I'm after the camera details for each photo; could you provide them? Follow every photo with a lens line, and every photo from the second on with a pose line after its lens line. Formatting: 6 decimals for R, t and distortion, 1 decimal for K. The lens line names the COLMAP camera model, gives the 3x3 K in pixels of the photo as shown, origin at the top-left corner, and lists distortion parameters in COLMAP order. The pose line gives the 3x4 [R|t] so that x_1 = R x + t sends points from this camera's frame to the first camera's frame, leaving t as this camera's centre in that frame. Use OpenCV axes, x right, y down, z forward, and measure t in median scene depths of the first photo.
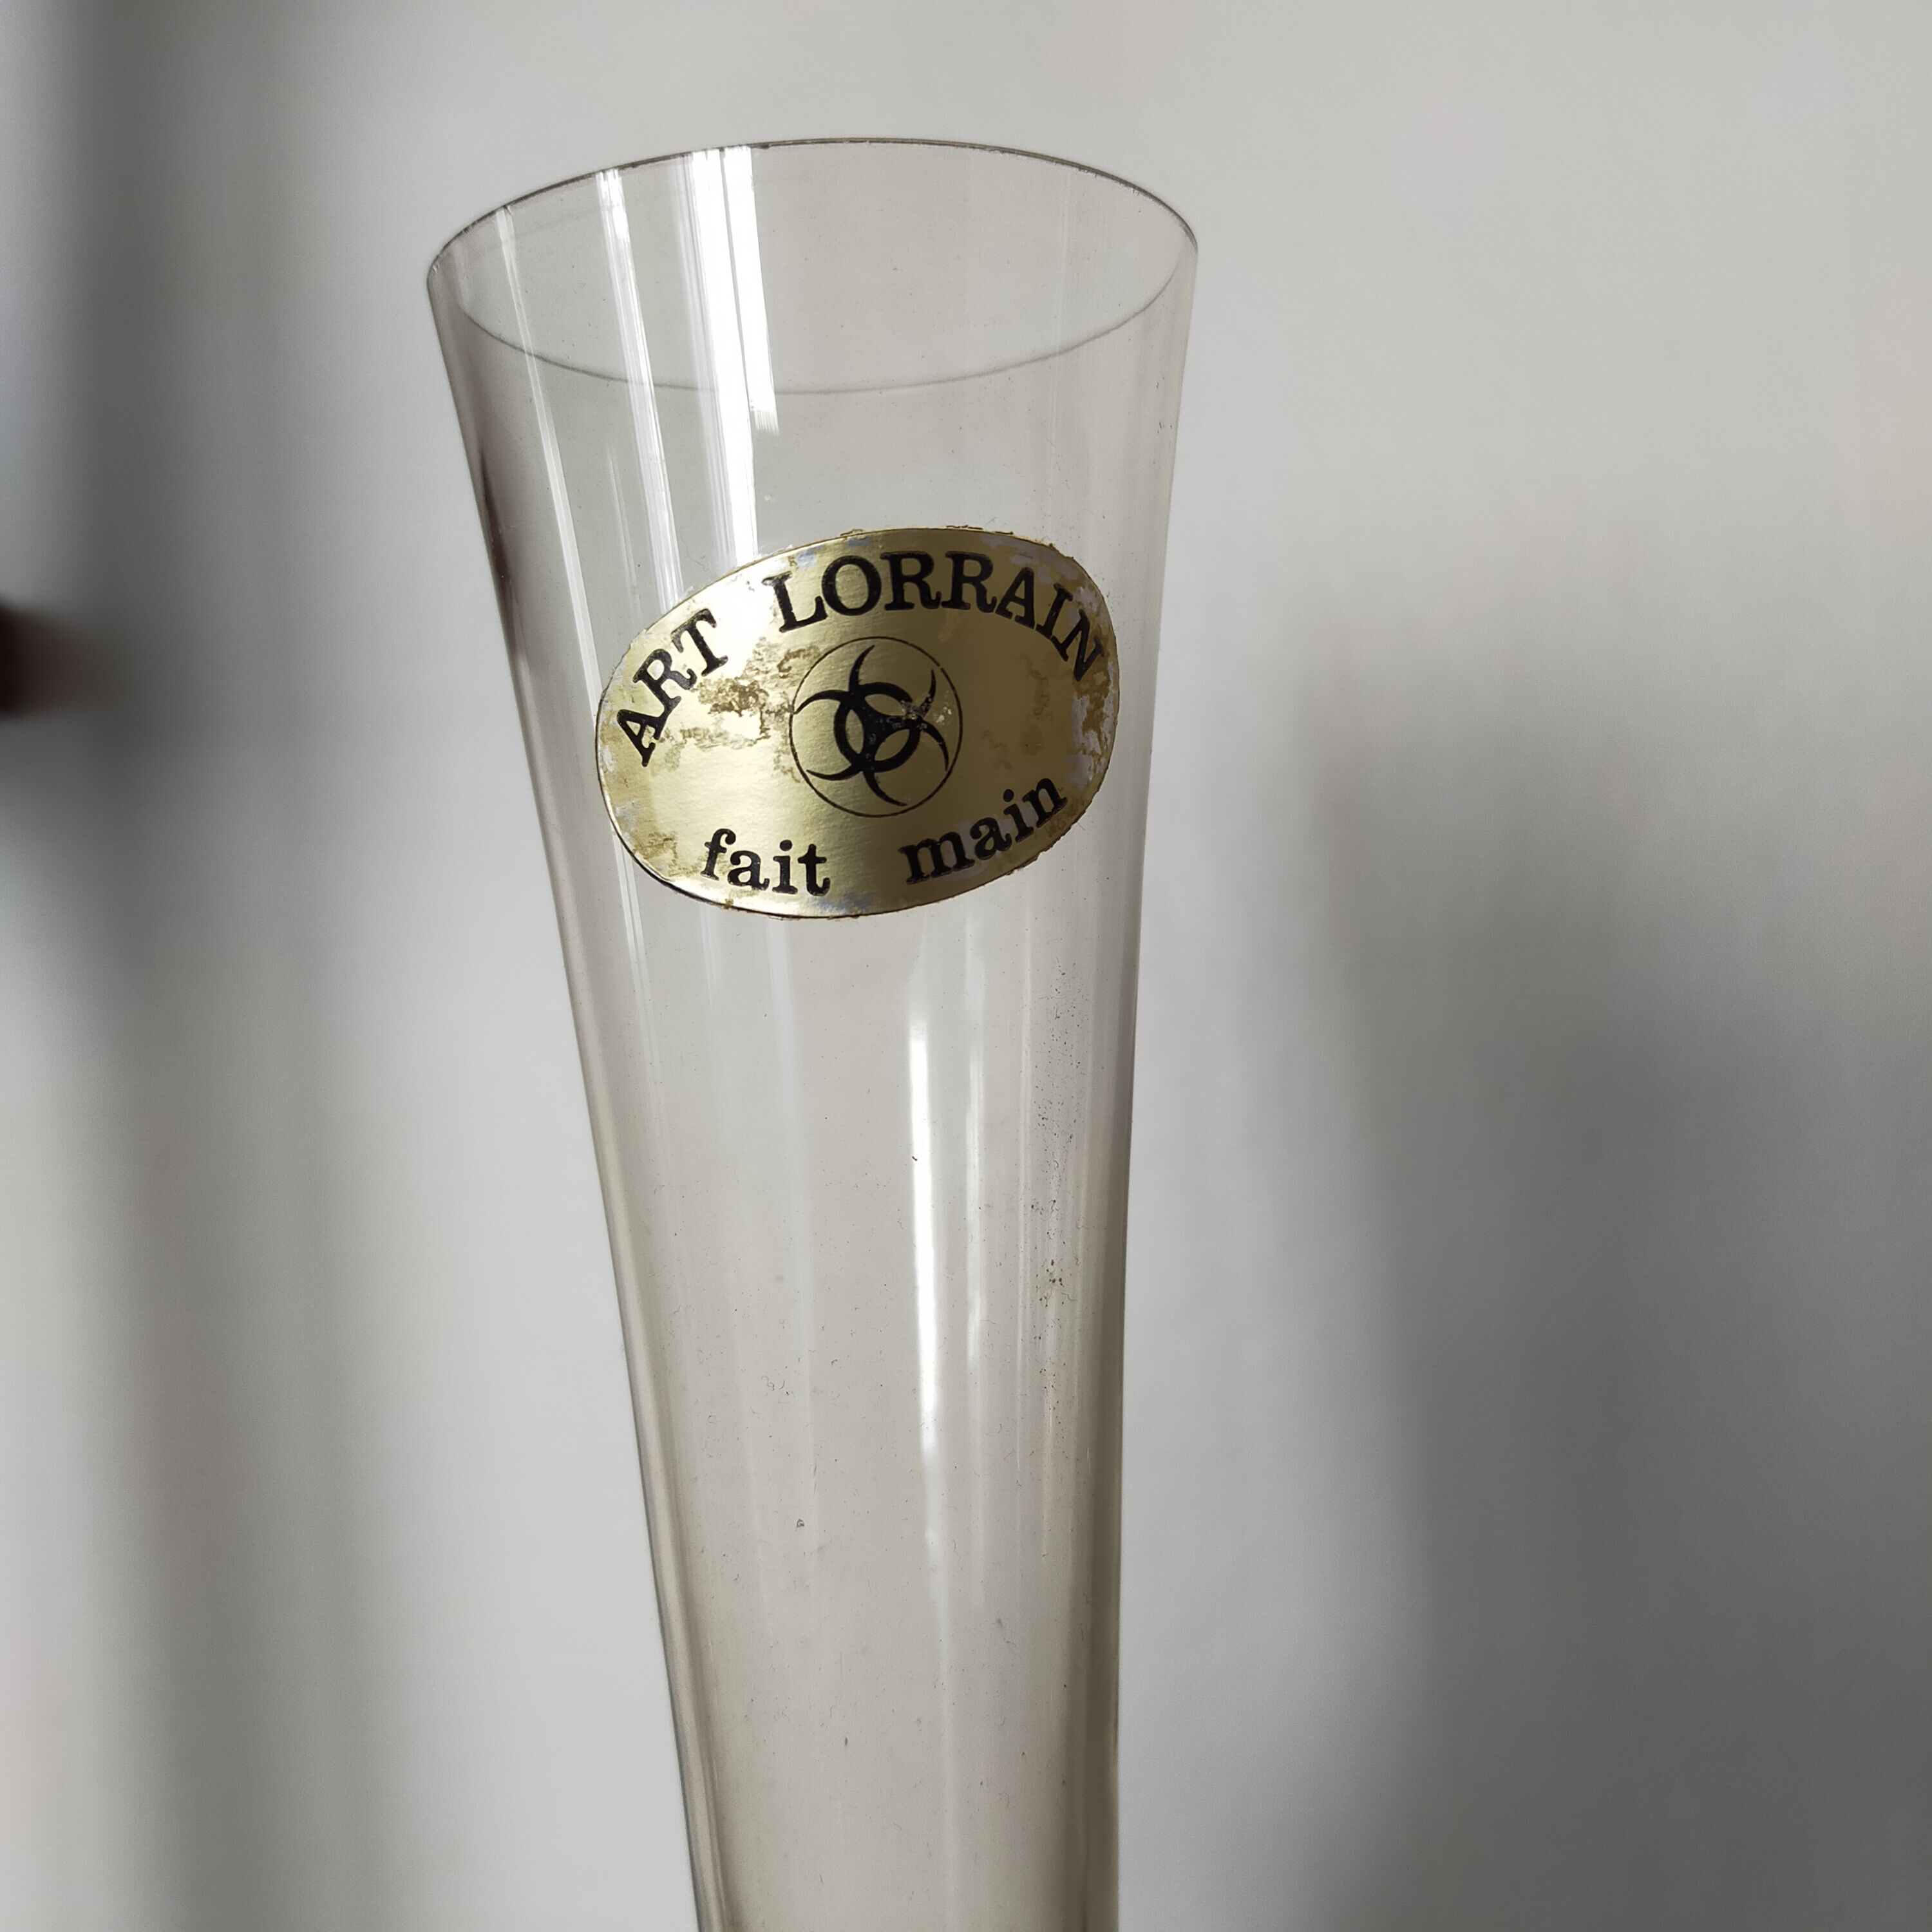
lens RADIAL K [[1961.3, 0, 966.0], [0, 1961.3, 966.0], [0, 0, 1]] dist [0.102804, -0.227225]
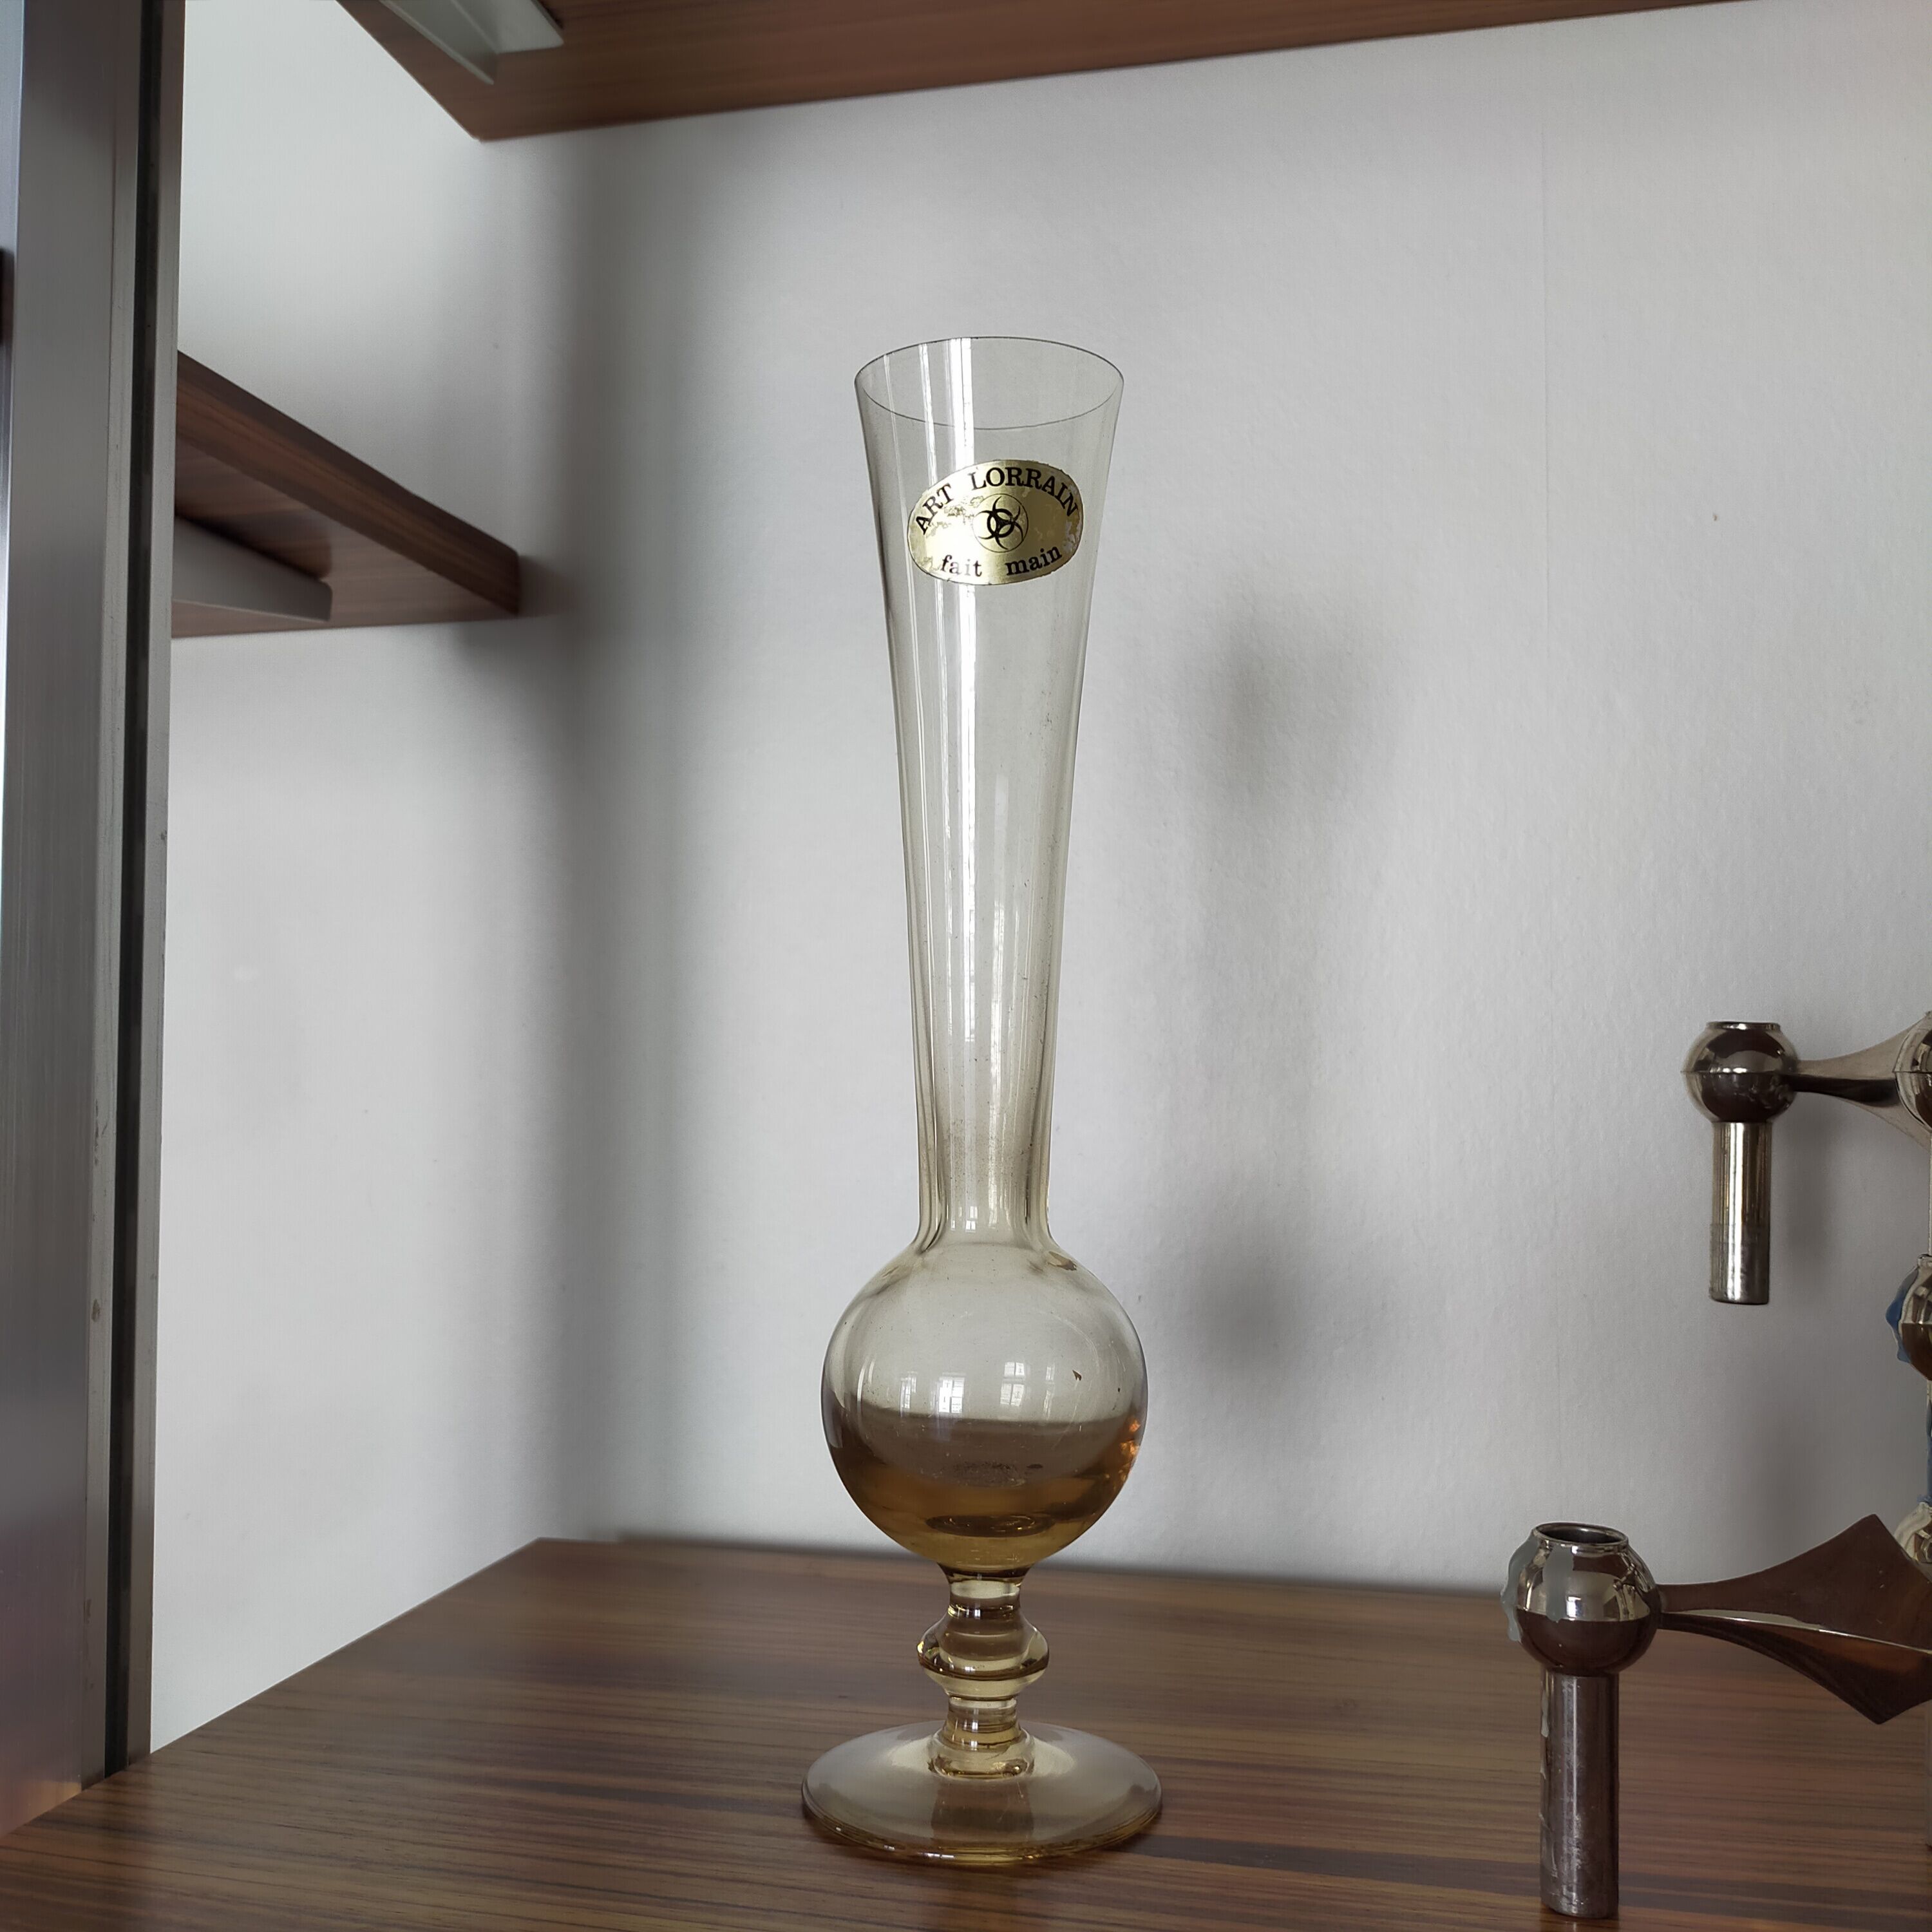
lens RADIAL K [[1961.3, 0, 966.0], [0, 1961.3, 966.0], [0, 0, 1]] dist [0.102804, -0.227225]
pose [[0.996957, 0.058637, -0.051374, 0.099567], [-0.061864, 0.996052, -0.063659, 0.764205], [0.047439, 0.066643, 0.996649, -2.023020]]
